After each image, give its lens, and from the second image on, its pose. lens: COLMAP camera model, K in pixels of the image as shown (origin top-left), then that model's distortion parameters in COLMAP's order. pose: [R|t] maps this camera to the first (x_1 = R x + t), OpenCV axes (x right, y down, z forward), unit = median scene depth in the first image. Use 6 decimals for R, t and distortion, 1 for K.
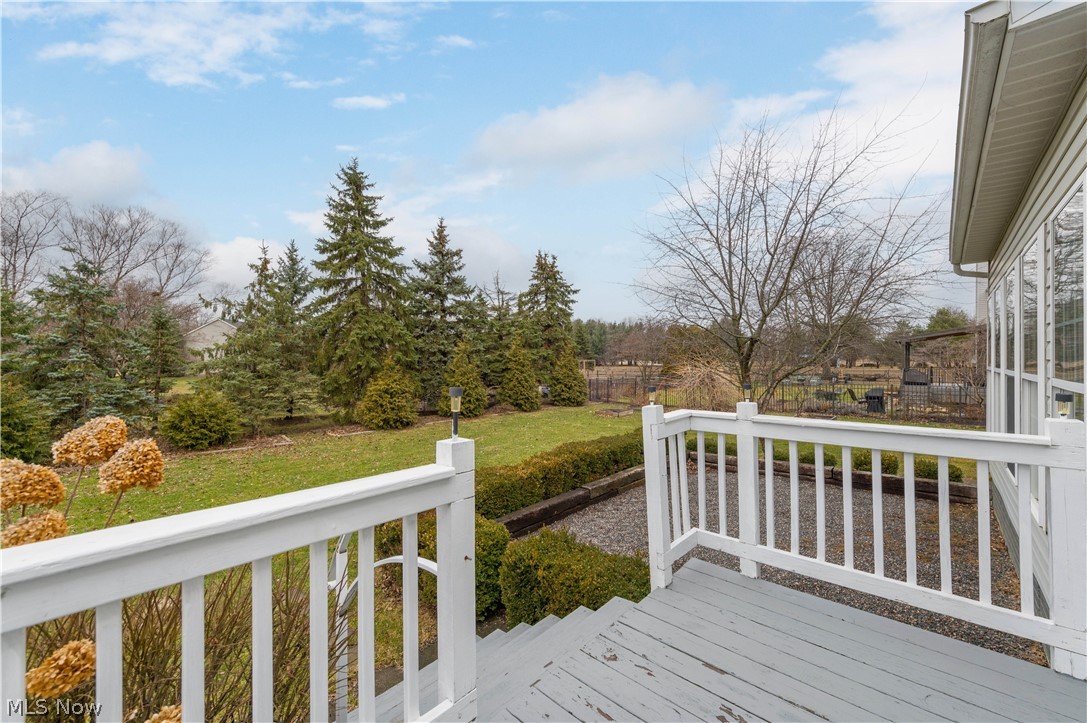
lens RADIAL K [[424.9, 0, 561.1], [0, 424.9, 358.8], [0, 0, 1]] dist [0.012494, -0.002495]
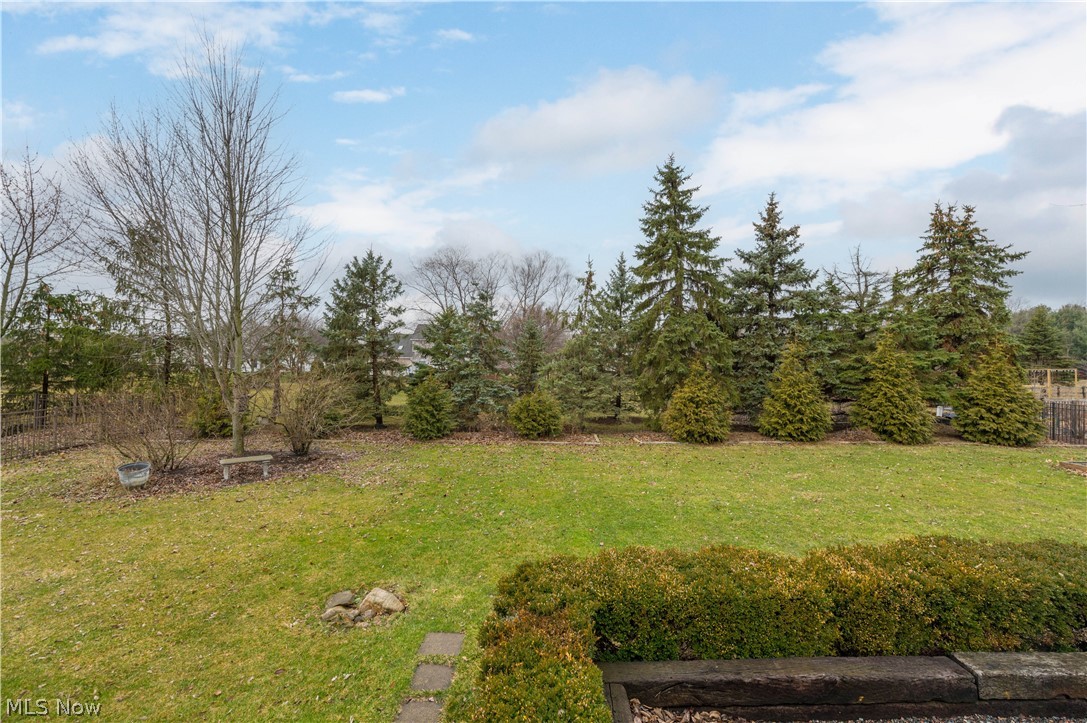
lens RADIAL K [[424.9, 0, 557.7], [0, 424.9, 360.0], [0, 0, 1]] dist [0.012494, -0.002495]
pose [[0.693425, 0.002804, -0.720523, 0.028638], [-0.009284, 0.999944, -0.005043, -0.000386], [0.720469, 0.010186, 0.693412, 0.134143]]
